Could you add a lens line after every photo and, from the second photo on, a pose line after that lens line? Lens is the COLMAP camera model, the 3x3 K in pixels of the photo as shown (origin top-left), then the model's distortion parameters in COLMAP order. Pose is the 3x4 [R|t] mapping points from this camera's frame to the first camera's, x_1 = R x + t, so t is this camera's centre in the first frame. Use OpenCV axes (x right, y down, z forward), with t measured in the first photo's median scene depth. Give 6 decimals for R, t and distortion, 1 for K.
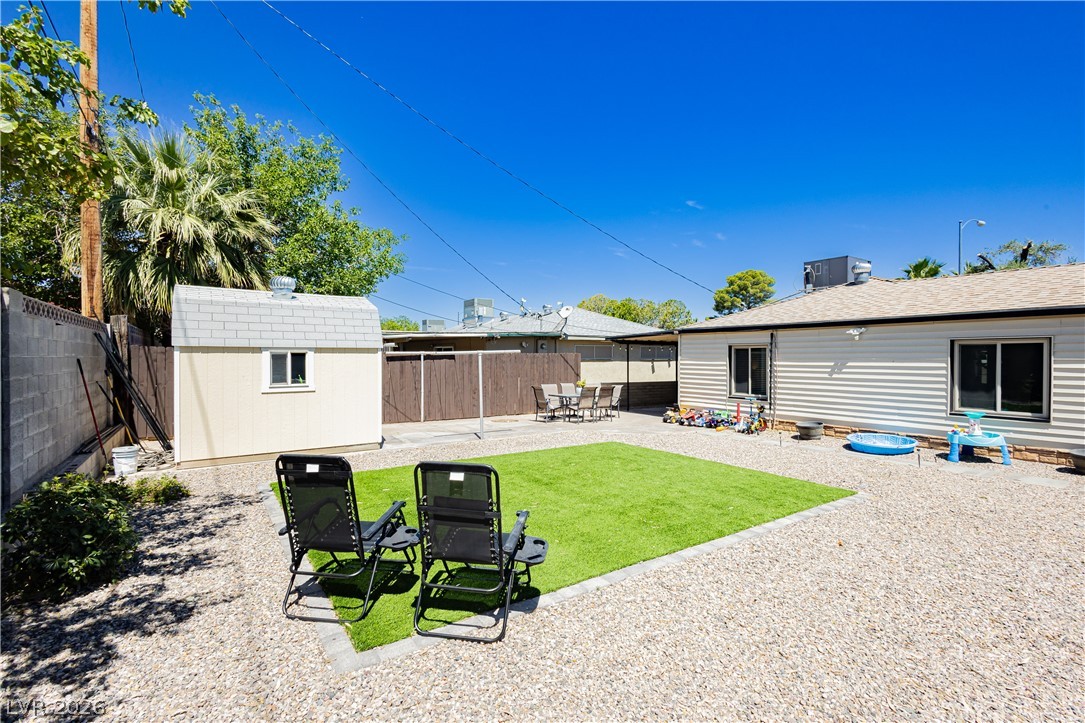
lens RADIAL K [[496.8, 0, 550.5], [0, 496.8, 357.2], [0, 0, 1]] dist [0.006524, -0.002579]
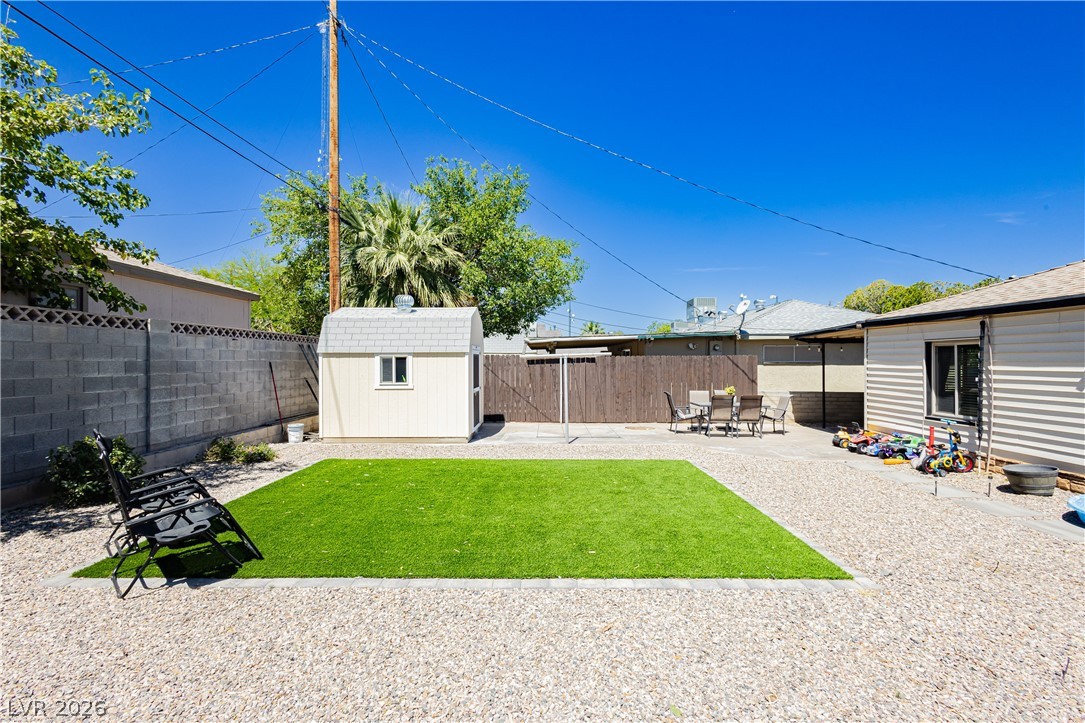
lens RADIAL K [[496.8, 0, 543.3], [0, 496.8, 360.9], [0, 0, 1]] dist [0.006524, -0.002579]
pose [[0.821240, -0.002947, -0.570575, 0.346093], [0.002792, 0.999995, -0.001147, 0.001949], [0.570576, -0.000651, 0.821244, 0.148008]]
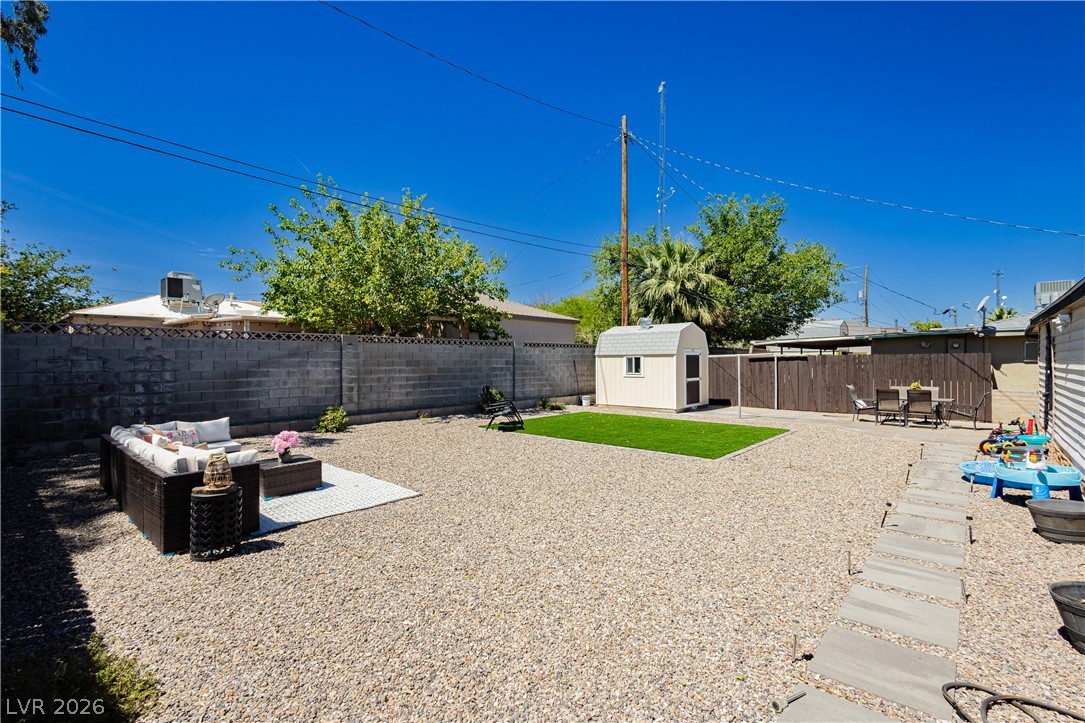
lens RADIAL K [[496.8, 0, 546.6], [0, 496.8, 357.9], [0, 0, 1]] dist [0.006524, -0.002579]
pose [[0.251635, -0.006278, -0.967802, 0.962215], [0.003901, 0.999977, -0.005473, 0.001927], [0.967814, -0.002398, 0.251653, 0.114329]]
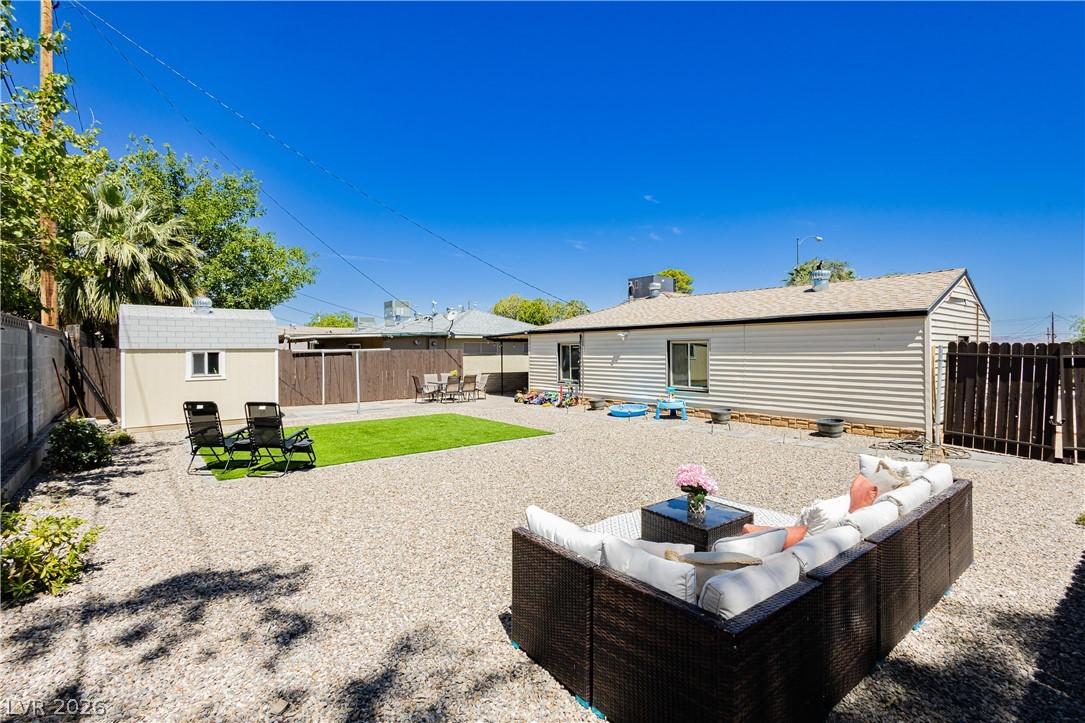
lens RADIAL K [[496.8, 0, 548.6], [0, 496.8, 347.0], [0, 0, 1]] dist [0.006524, -0.002579]
pose [[0.996222, -0.006685, 0.086581, 0.237059], [0.007229, 0.999956, -0.005965, -0.006592], [-0.086538, 0.006568, 0.996227, -0.365152]]
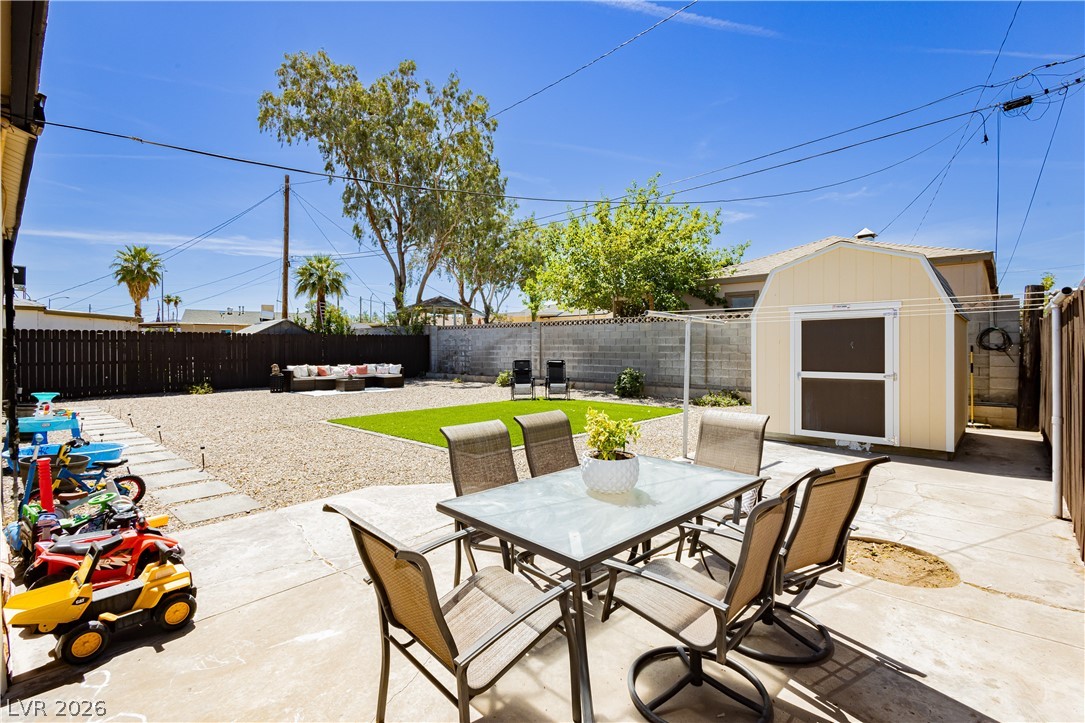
lens RADIAL K [[496.8, 0, 547.2], [0, 496.8, 351.1], [0, 0, 1]] dist [0.006524, -0.002579]
pose [[-0.973015, -0.000059, -0.230742, 0.159269], [-0.001499, 0.999980, 0.006063, 0.024318], [0.230737, 0.006245, -0.972996, 1.405814]]
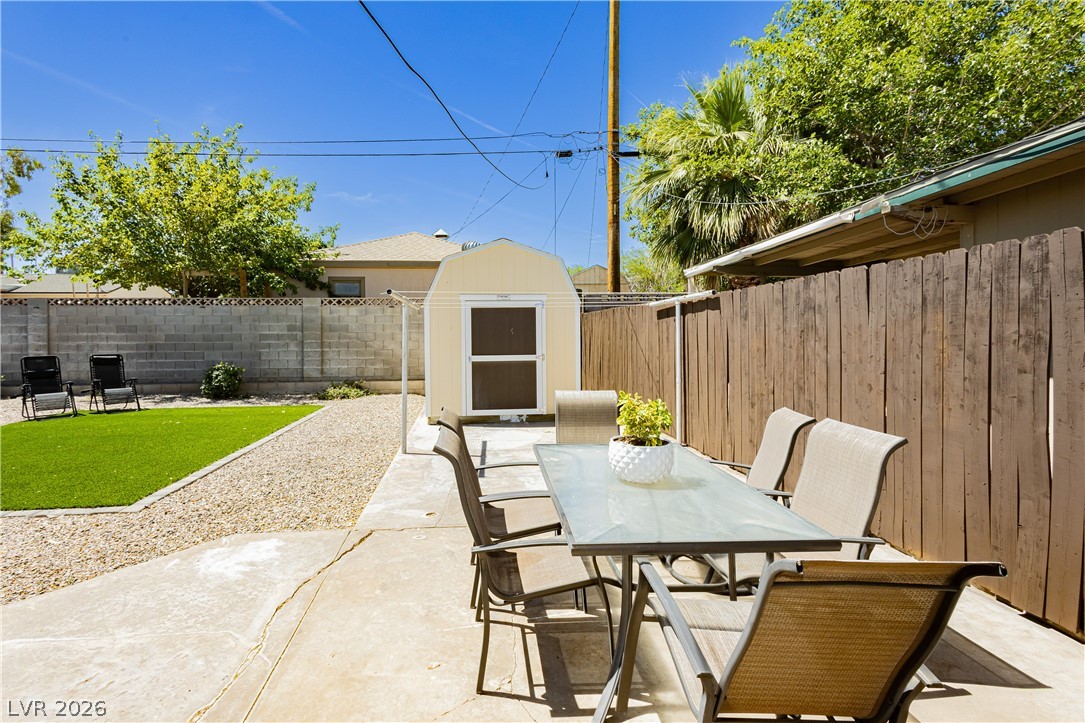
lens RADIAL K [[522.3, 0, 504.7], [0, 522.3, 344.0], [0, 0, 1]] dist [0.012861, -0.001756]
pose [[-0.487144, 0.013325, -0.873220, 0.299003], [0.007323, 0.999911, 0.011173, 0.030504], [0.873291, -0.000952, -0.487199, 1.245166]]
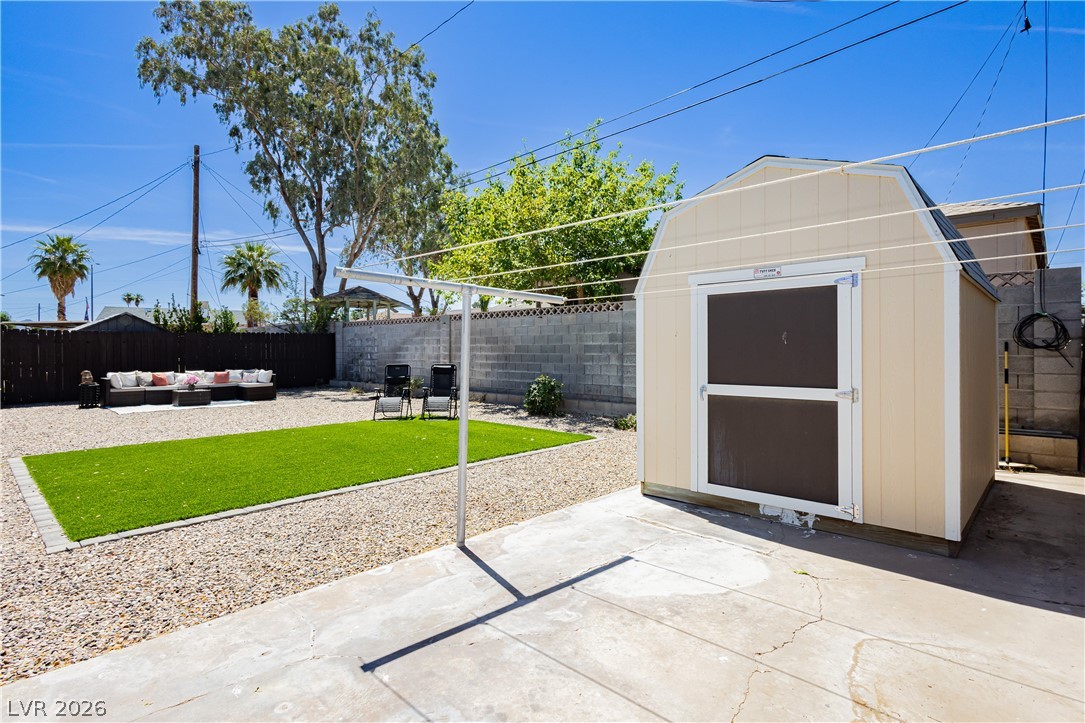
lens RADIAL K [[542.9, 0, 549.6], [0, 542.9, 350.4], [0, 0, 1]] dist [0.003437, -0.001501]
pose [[-0.975176, -0.000004, -0.221432, -0.104048], [0.000341, 0.999999, -0.001518, 0.029532], [0.221432, -0.001556, -0.975175, 1.228128]]
